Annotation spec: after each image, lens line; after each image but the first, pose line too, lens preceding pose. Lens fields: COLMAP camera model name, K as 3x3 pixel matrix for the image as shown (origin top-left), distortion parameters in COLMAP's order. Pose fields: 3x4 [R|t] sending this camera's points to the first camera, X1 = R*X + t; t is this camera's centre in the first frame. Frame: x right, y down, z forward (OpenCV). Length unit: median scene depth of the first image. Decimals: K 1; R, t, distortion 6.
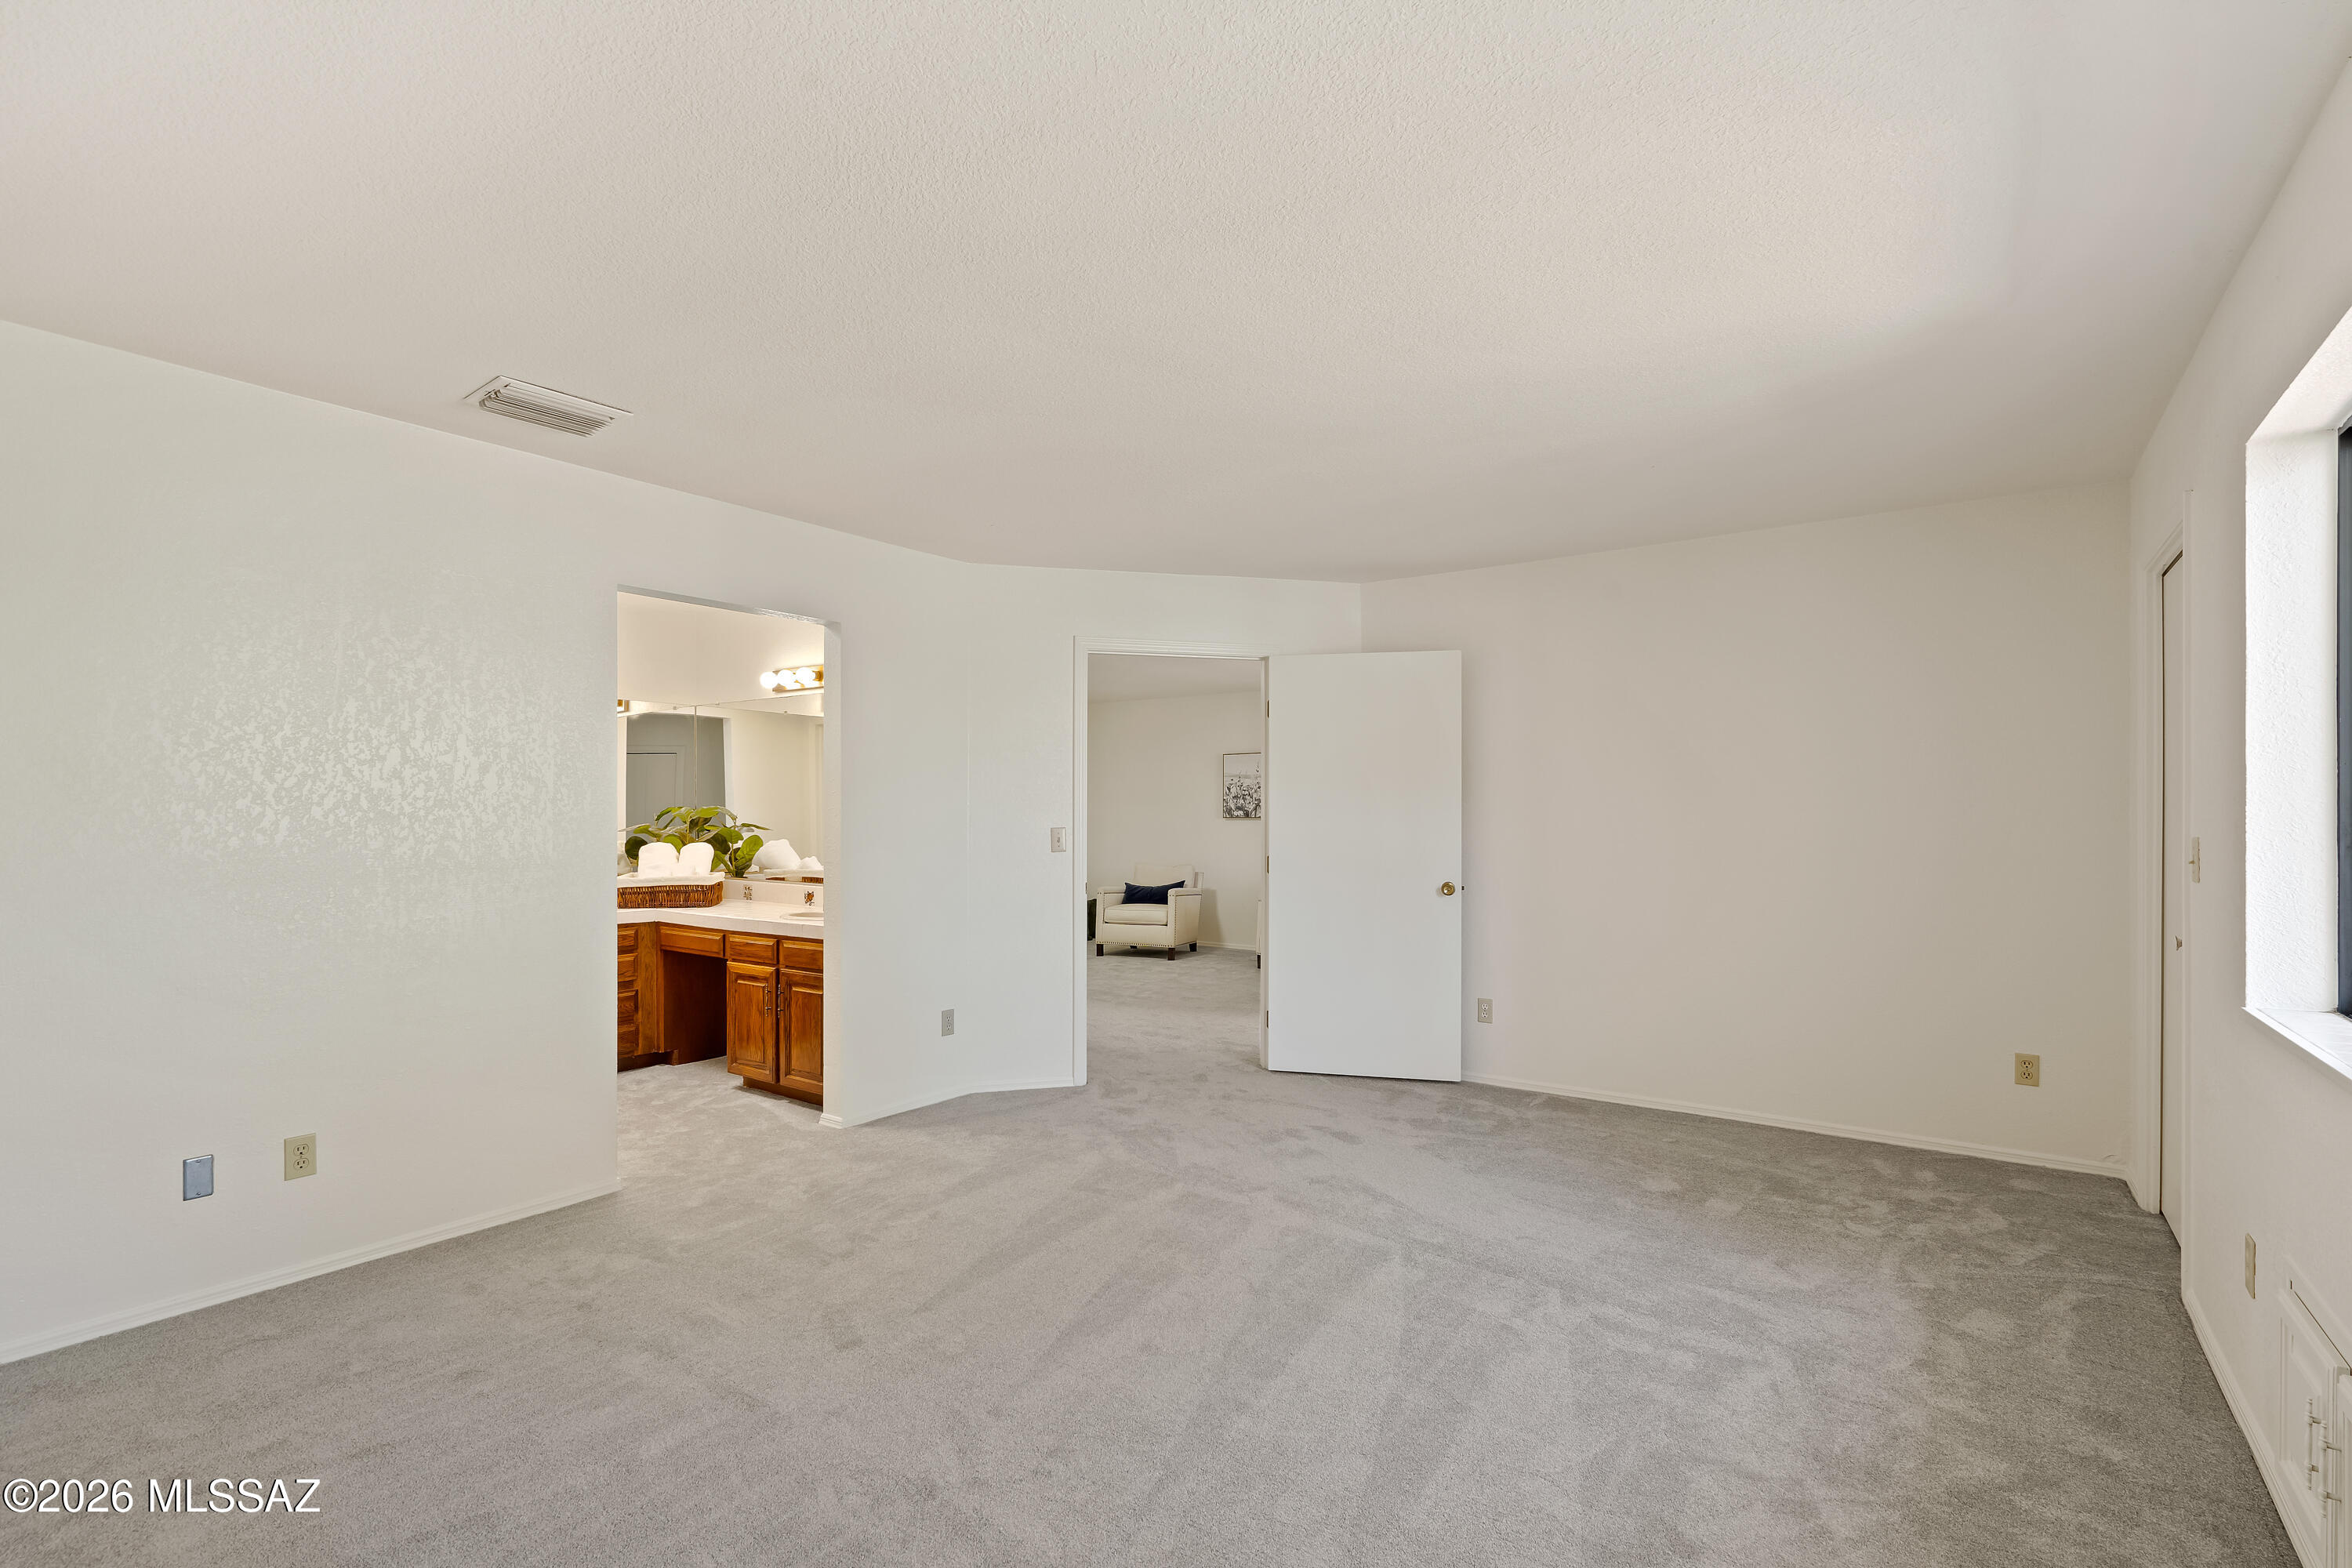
lens RADIAL K [[1071.9, 0, 1176.0], [0, 1071.9, 793.5], [0, 0, 1]] dist [-0.001553, -0.000289]
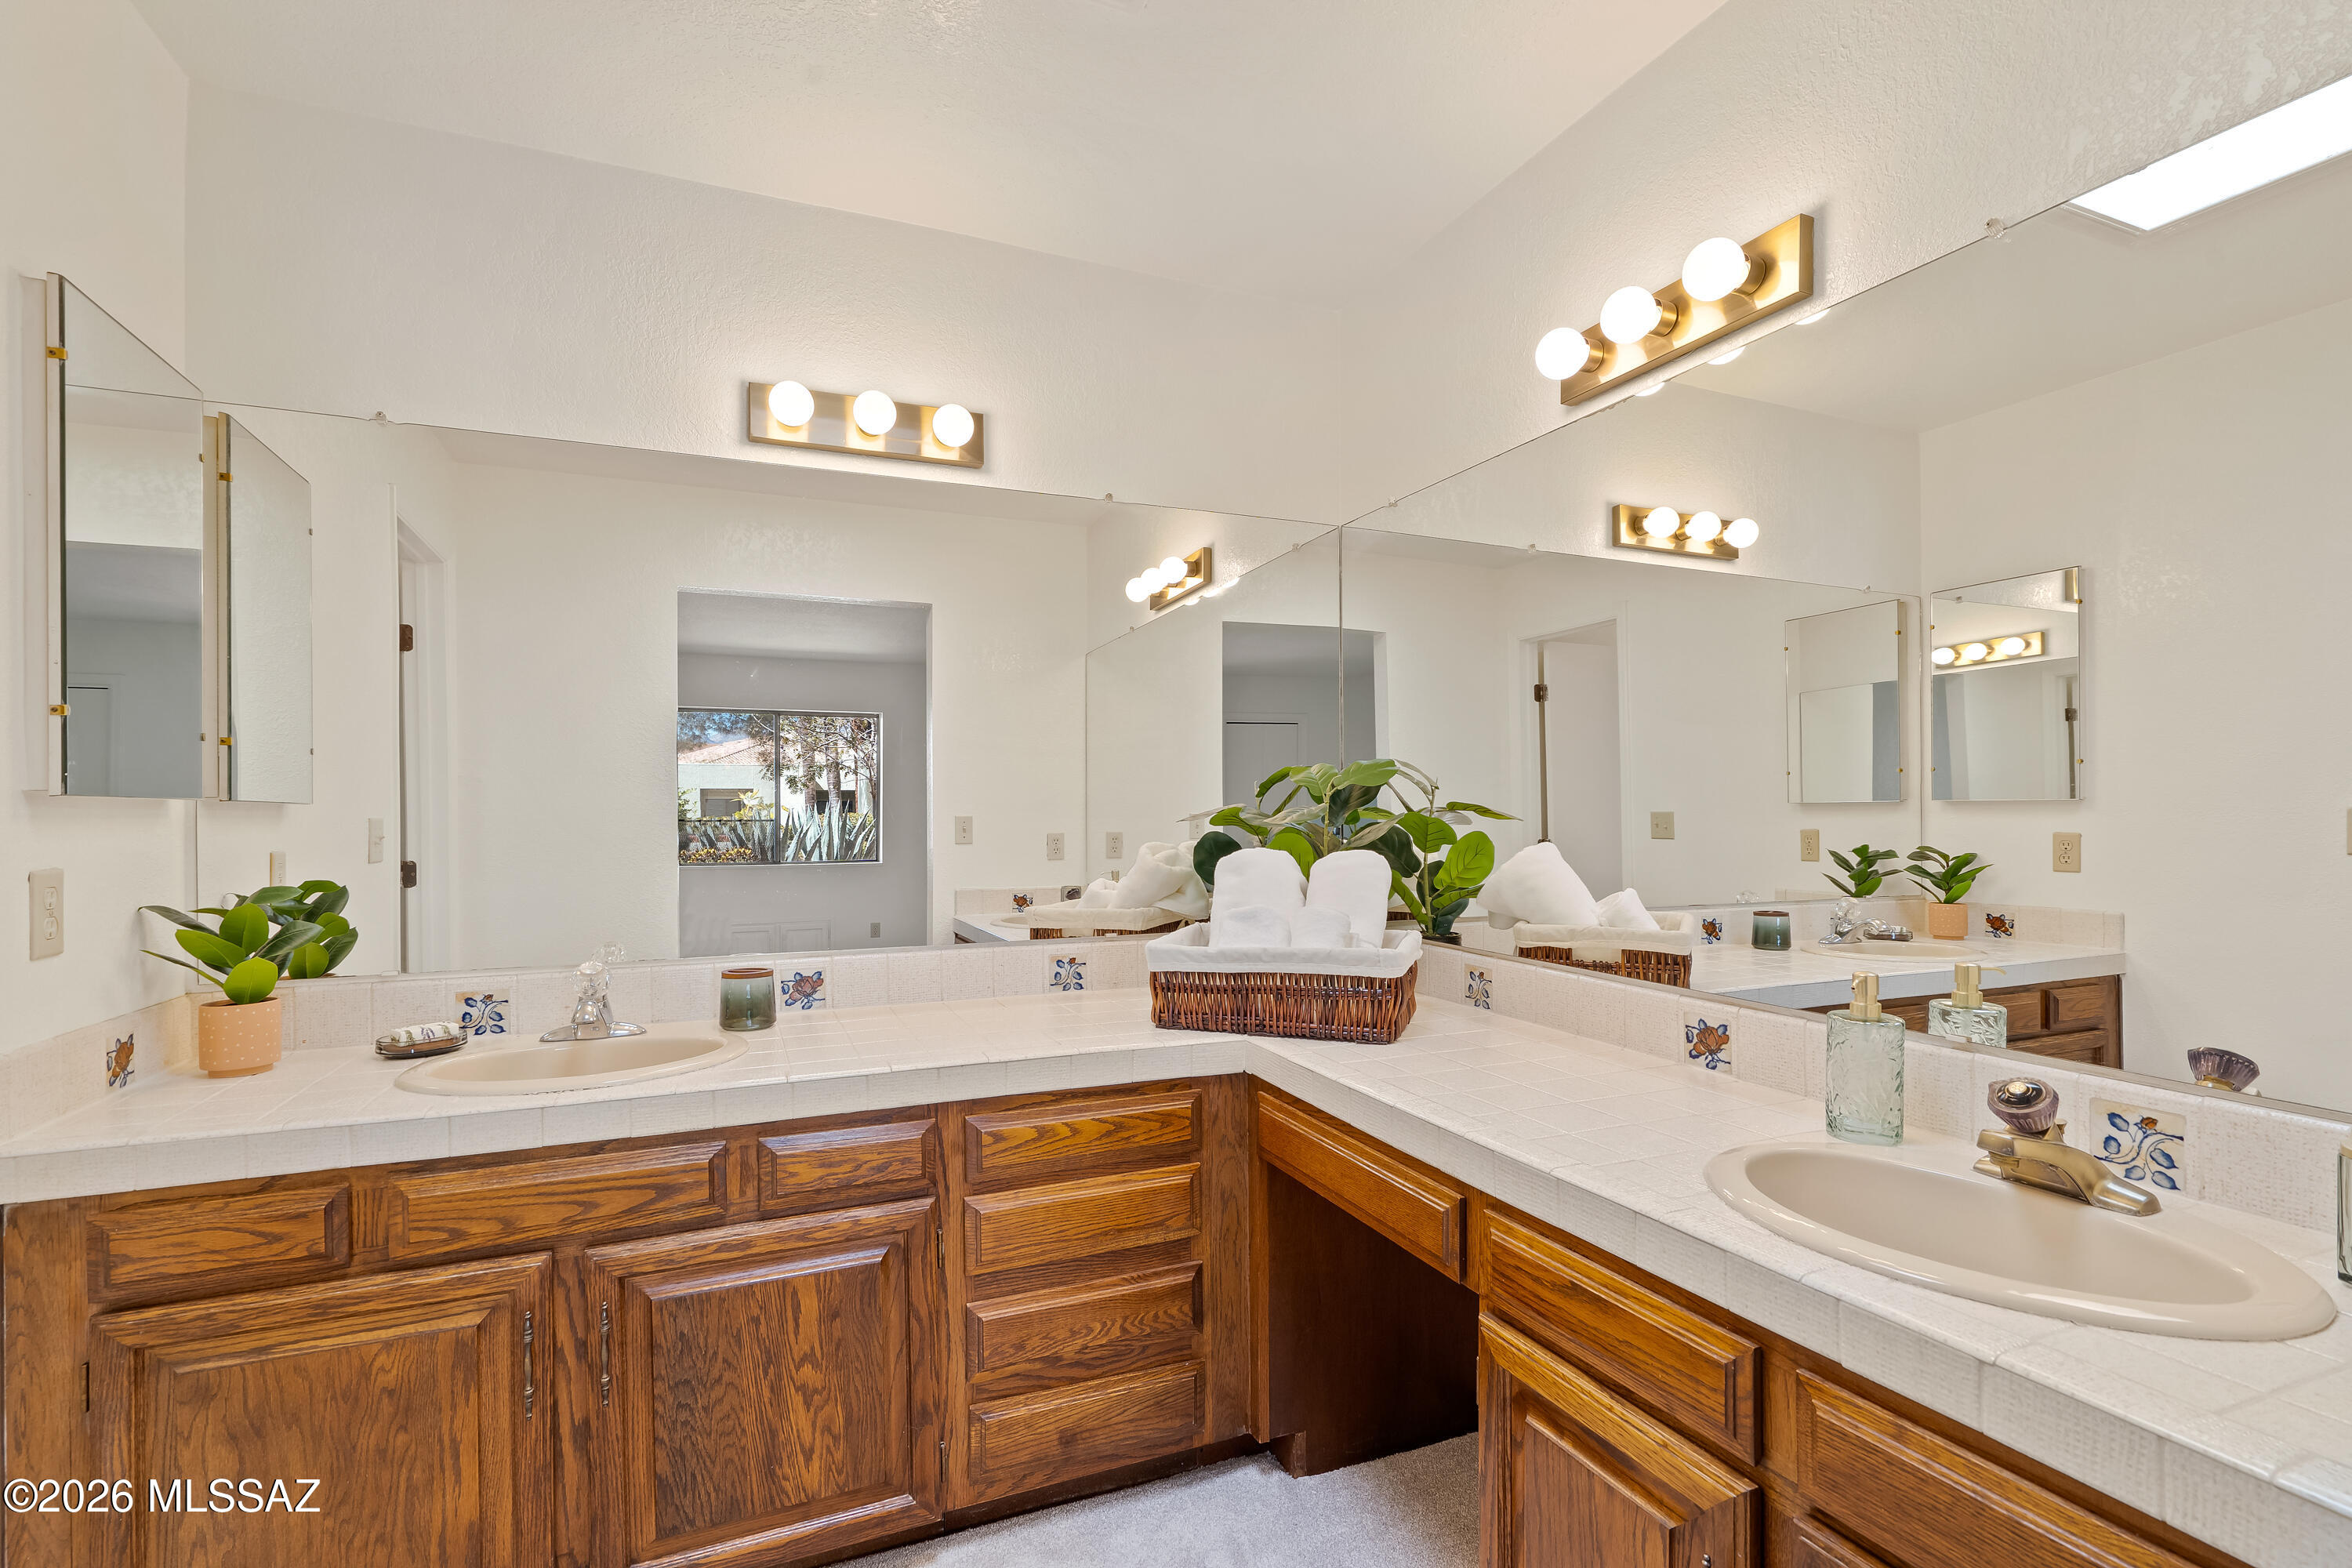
lens RADIAL K [[1071.9, 0, 1176.2], [0, 1071.9, 797.0], [0, 0, 1]] dist [-0.001553, -0.000289]
pose [[0.854299, 0.000615, -0.519782, -0.313155], [0.002624, 0.999981, 0.005495, 0.025518], [0.519776, -0.006059, 0.854281, 0.667752]]
